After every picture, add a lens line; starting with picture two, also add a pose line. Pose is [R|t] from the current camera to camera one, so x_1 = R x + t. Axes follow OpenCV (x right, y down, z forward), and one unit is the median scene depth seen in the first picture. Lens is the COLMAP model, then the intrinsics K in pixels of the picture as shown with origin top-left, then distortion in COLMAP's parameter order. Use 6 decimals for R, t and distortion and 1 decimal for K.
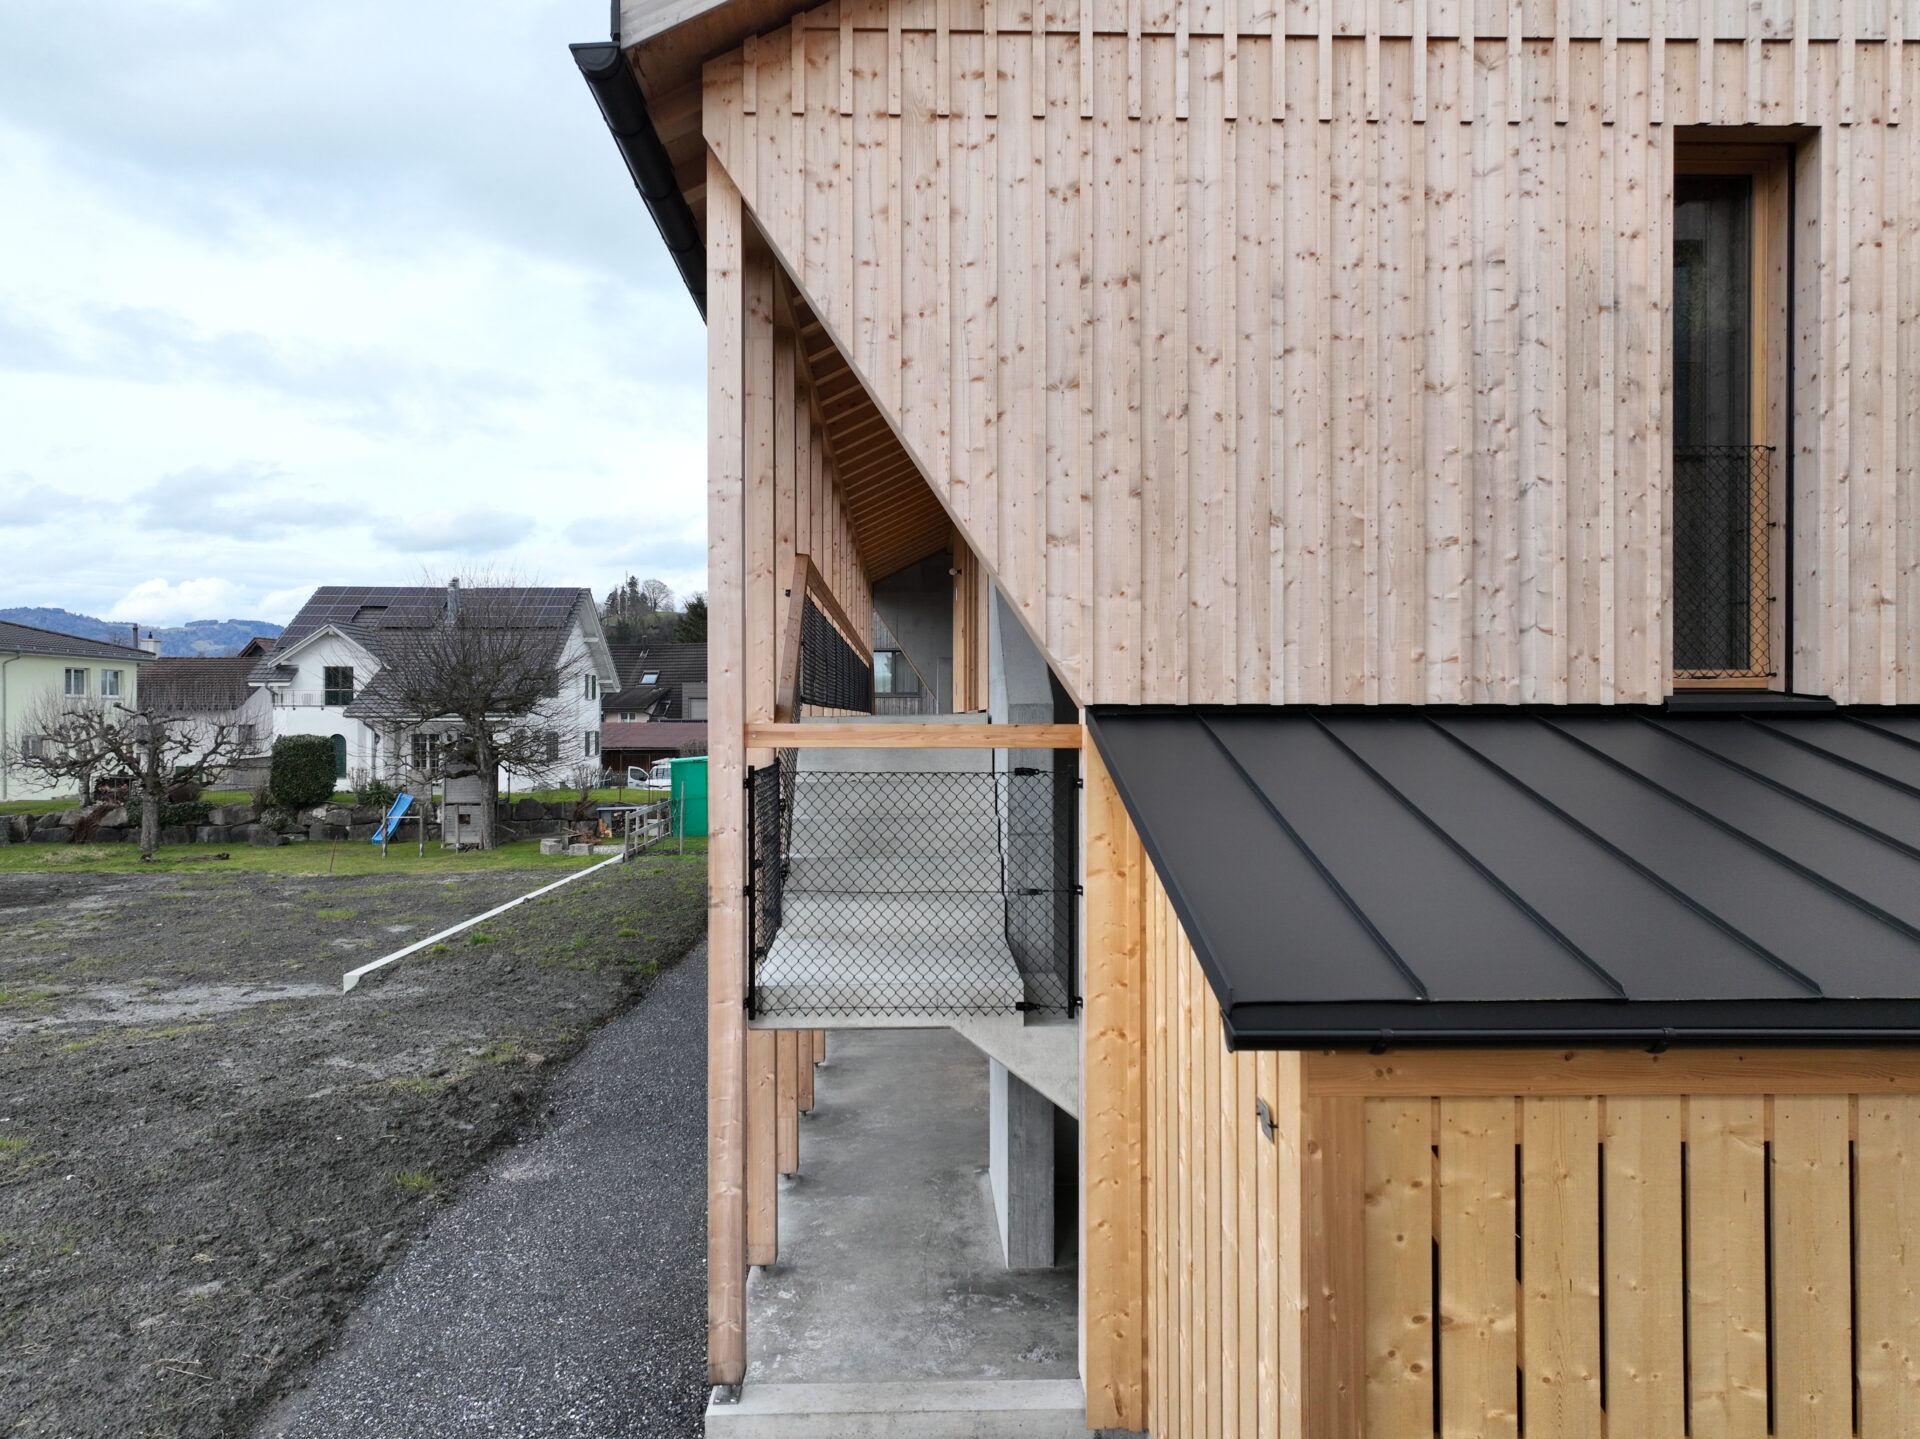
lens RADIAL K [[1349.4, 0, 956.7], [0, 1349.4, 716.7], [0, 0, 1]] dist [-0.004161, 0.021190]
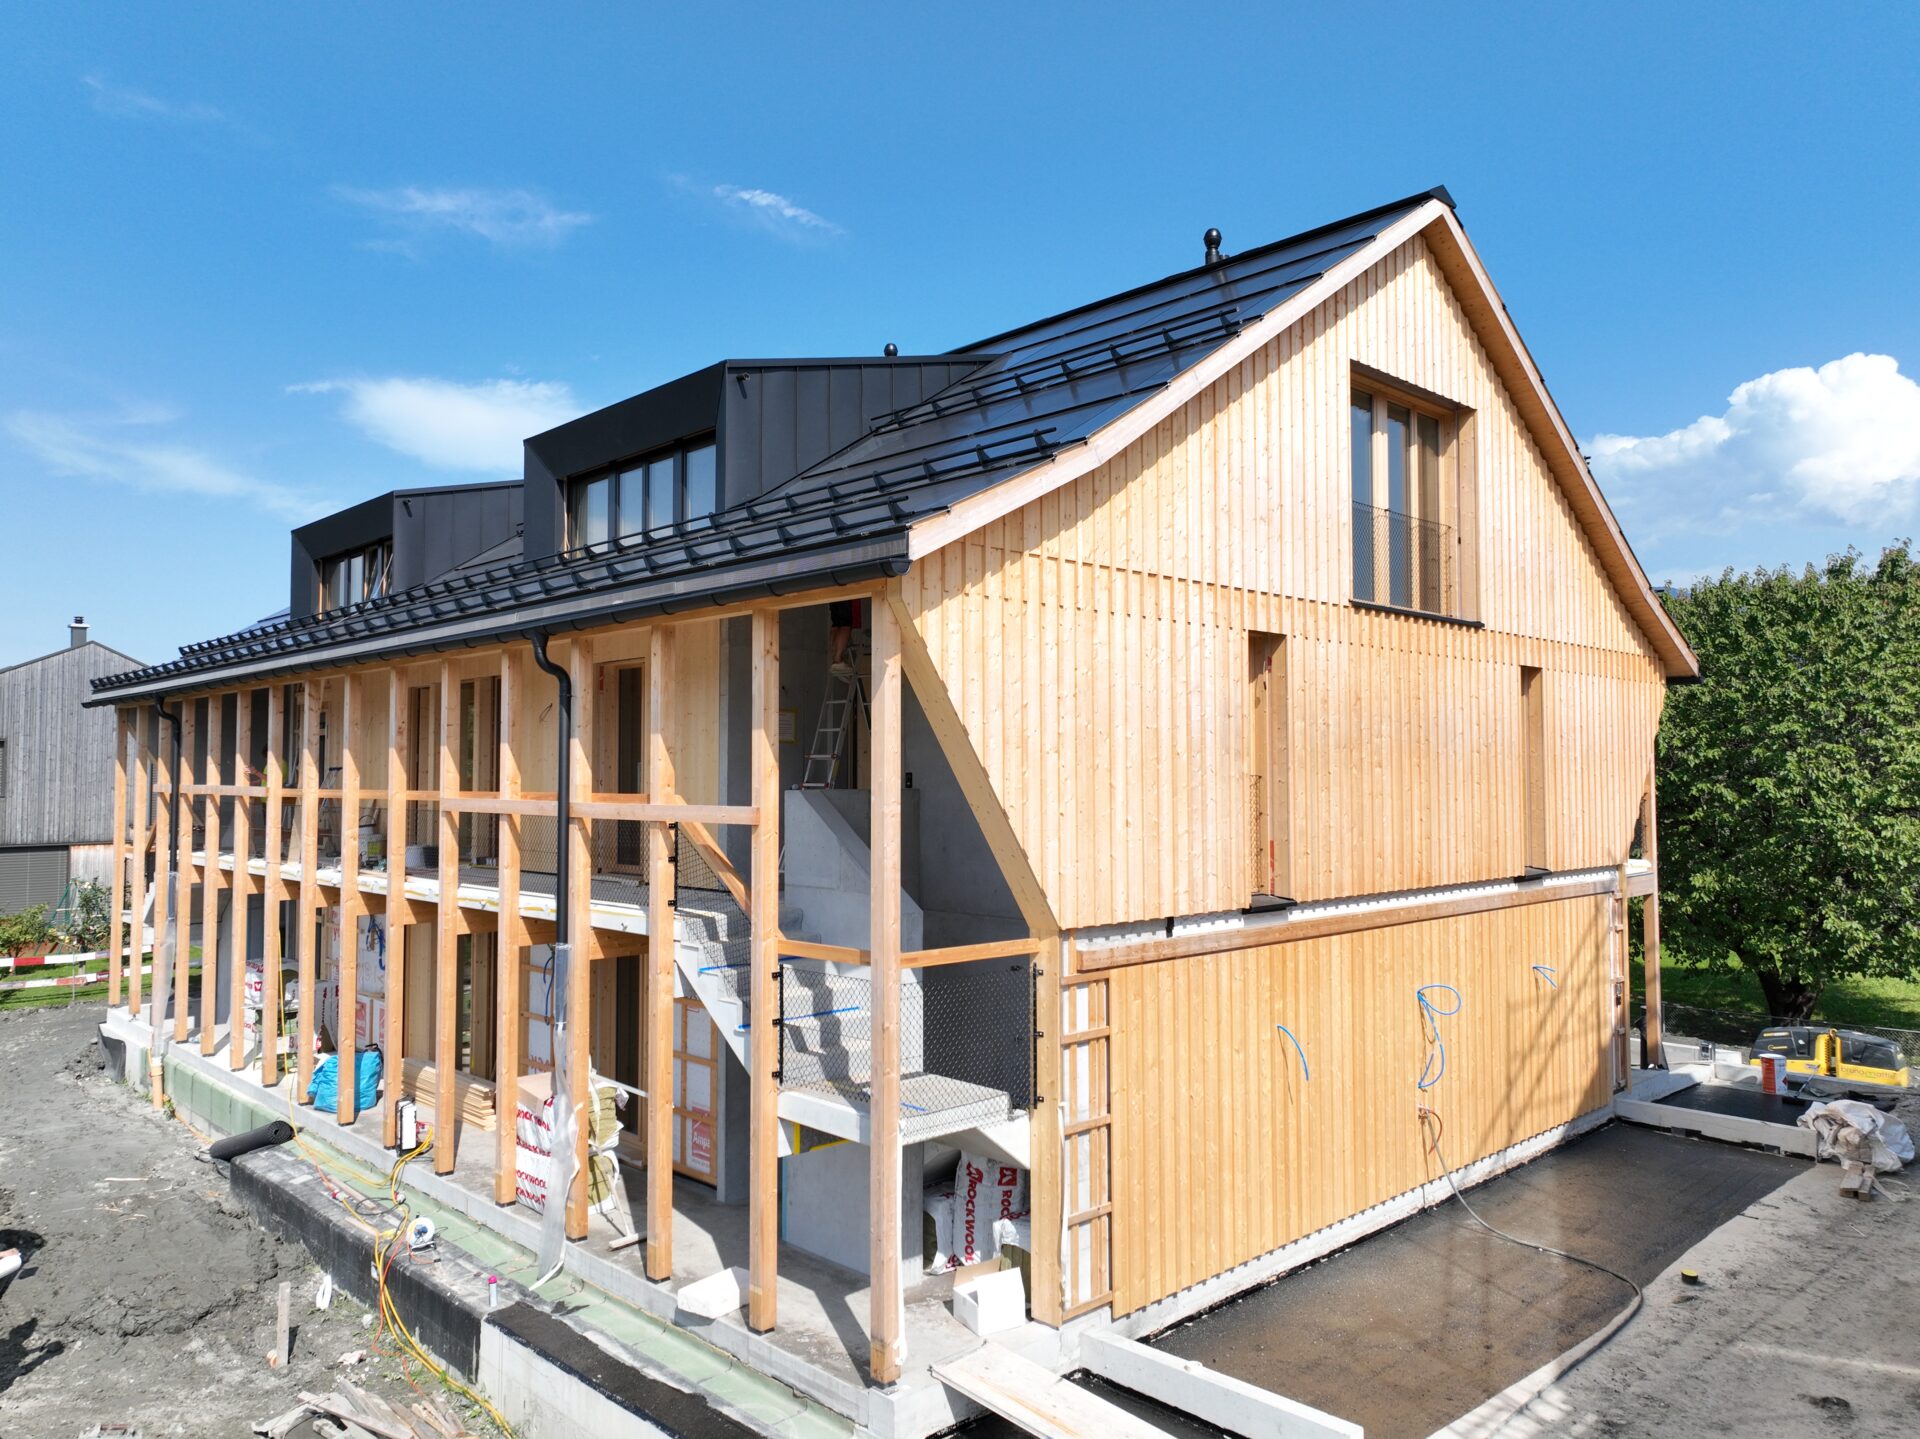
lens RADIAL K [[1349.4, 0, 955.6], [0, 1349.4, 712.6], [0, 0, 1]] dist [-0.004161, 0.021190]
pose [[0.744928, 0.032301, 0.666363, -1.203030], [-0.000204, 0.998838, -0.048190, -0.209338], [-0.667145, 0.035762, 0.744069, -0.246718]]
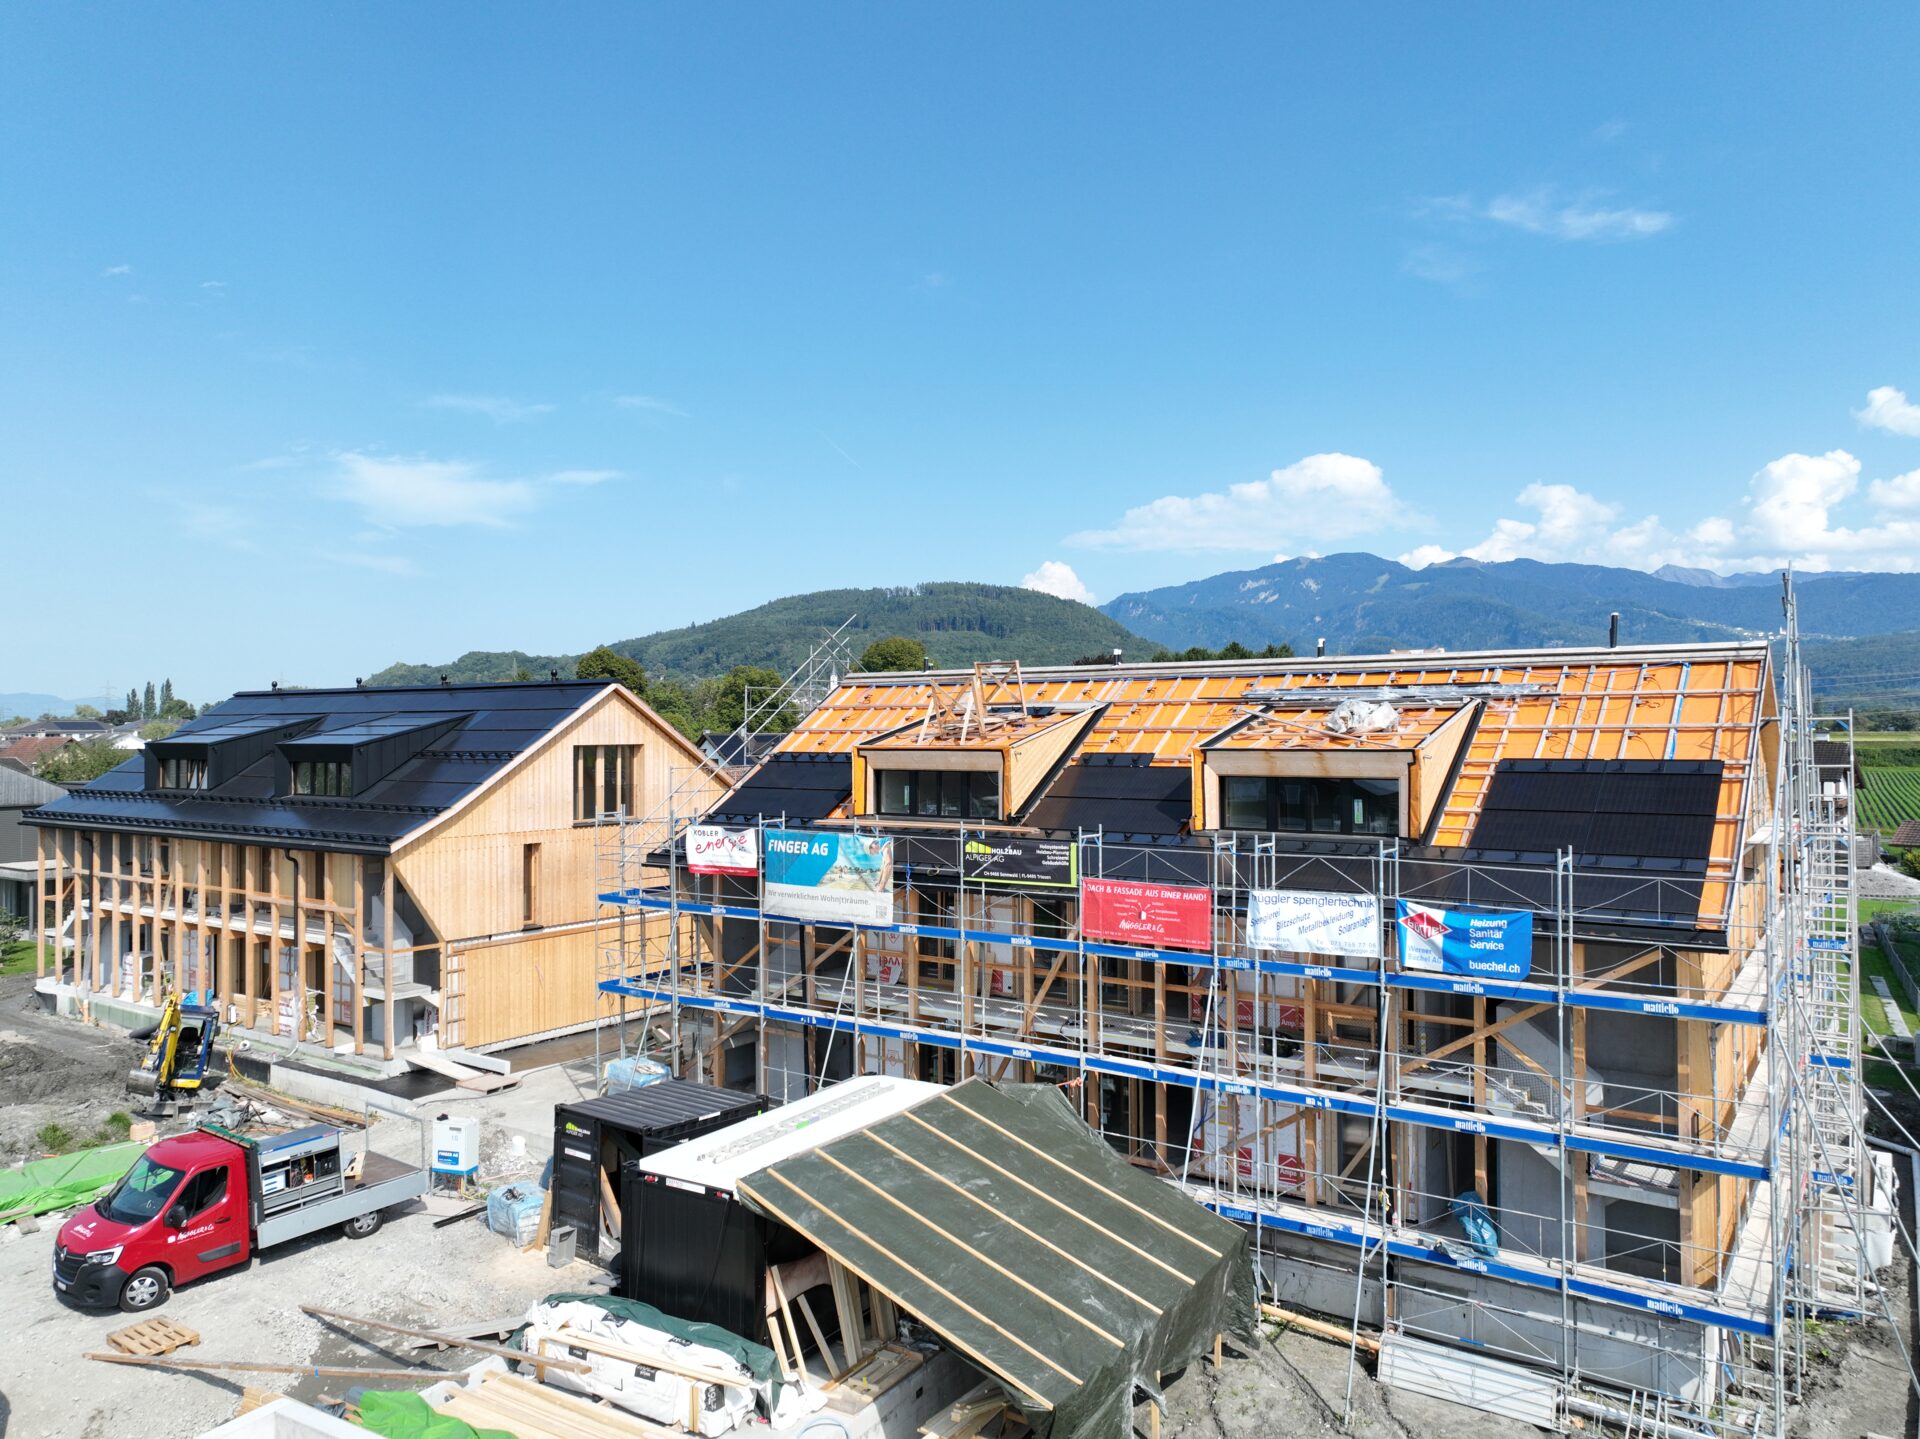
lens RADIAL K [[1349.4, 0, 946.1], [0, 1349.4, 733.1], [0, 0, 1]] dist [-0.004161, 0.021190]
pose [[0.611790, -0.002212, 0.791017, -5.198120], [-0.000526, 0.999995, 0.003203, -1.607953], [-0.791020, -0.002376, 0.611785, -8.109654]]
